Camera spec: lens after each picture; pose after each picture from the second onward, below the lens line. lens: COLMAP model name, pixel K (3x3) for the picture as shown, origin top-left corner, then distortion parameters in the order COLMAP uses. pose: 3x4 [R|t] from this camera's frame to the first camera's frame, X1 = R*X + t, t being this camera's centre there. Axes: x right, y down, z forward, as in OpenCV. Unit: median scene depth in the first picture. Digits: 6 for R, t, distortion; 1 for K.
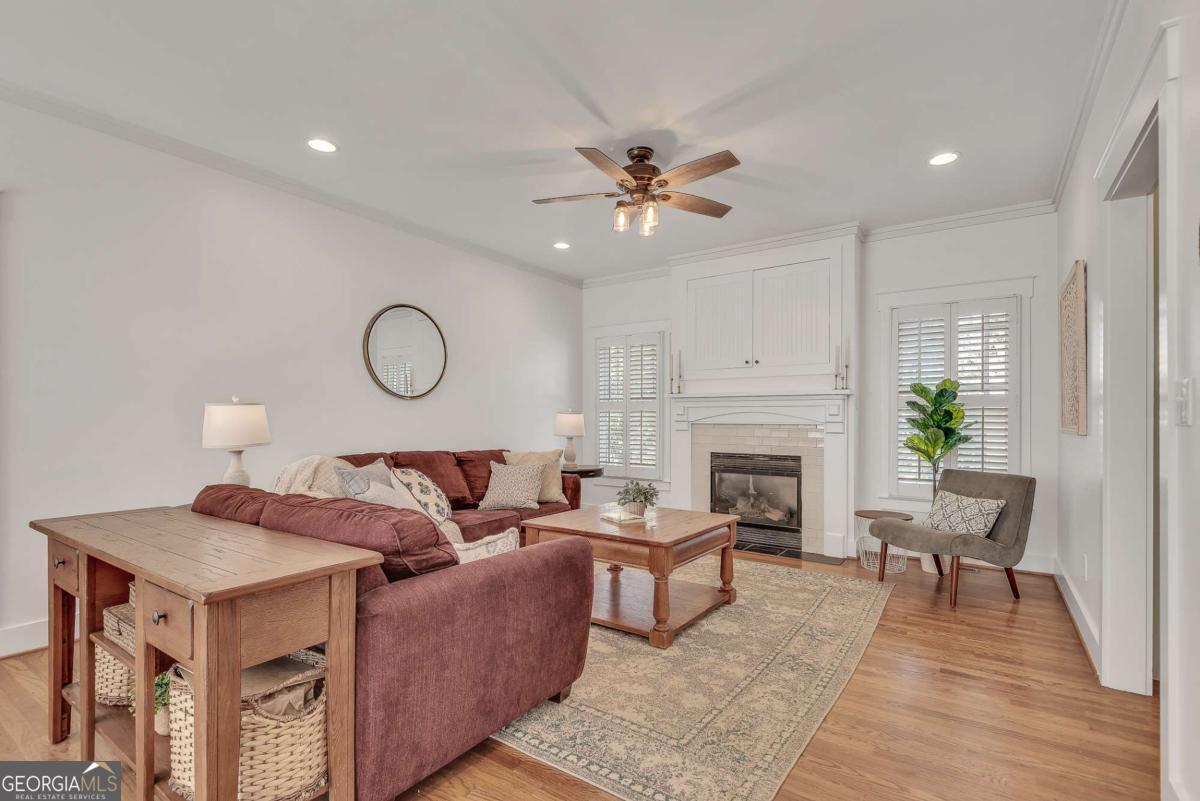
lens RADIAL K [[566.2, 0, 600.4], [0, 566.2, 422.2], [0, 0, 1]] dist [0.079670, 0.000030]
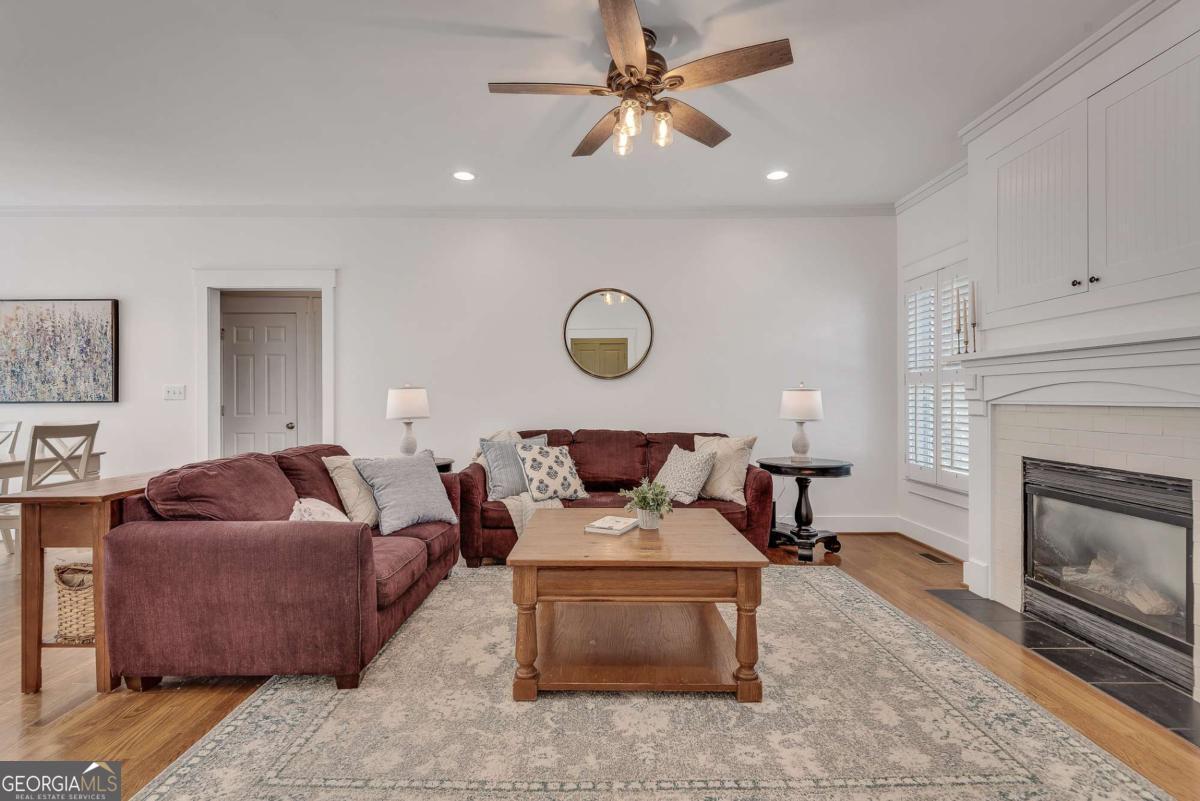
lens RADIAL K [[557.7, 0, 600.0], [0, 557.7, 400.5], [0, 0, 1]] dist [0.035553, -0.018483]
pose [[0.563114, -0.001399, -0.826378, 0.476852], [-0.000520, 0.999998, -0.002047, -0.000059], [0.826379, 0.001582, 0.563112, 0.406425]]
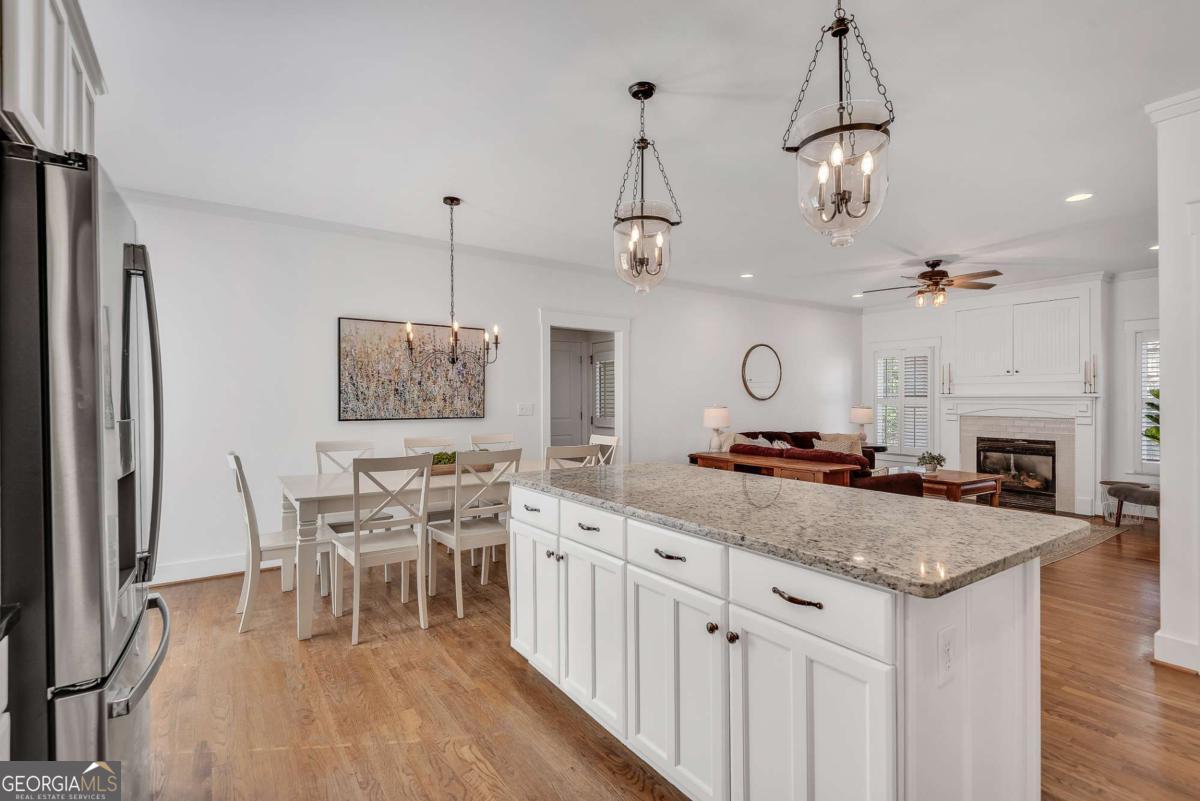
lens RADIAL K [[557.9, 0, 600.0], [0, 557.9, 400.5], [0, 0, 1]] dist [0.008580, -0.000751]
pose [[0.930052, 0.000323, -0.367428, -0.177294], [-0.003035, 0.999972, -0.006804, -0.026252], [0.367416, 0.007443, 0.930027, -0.678907]]
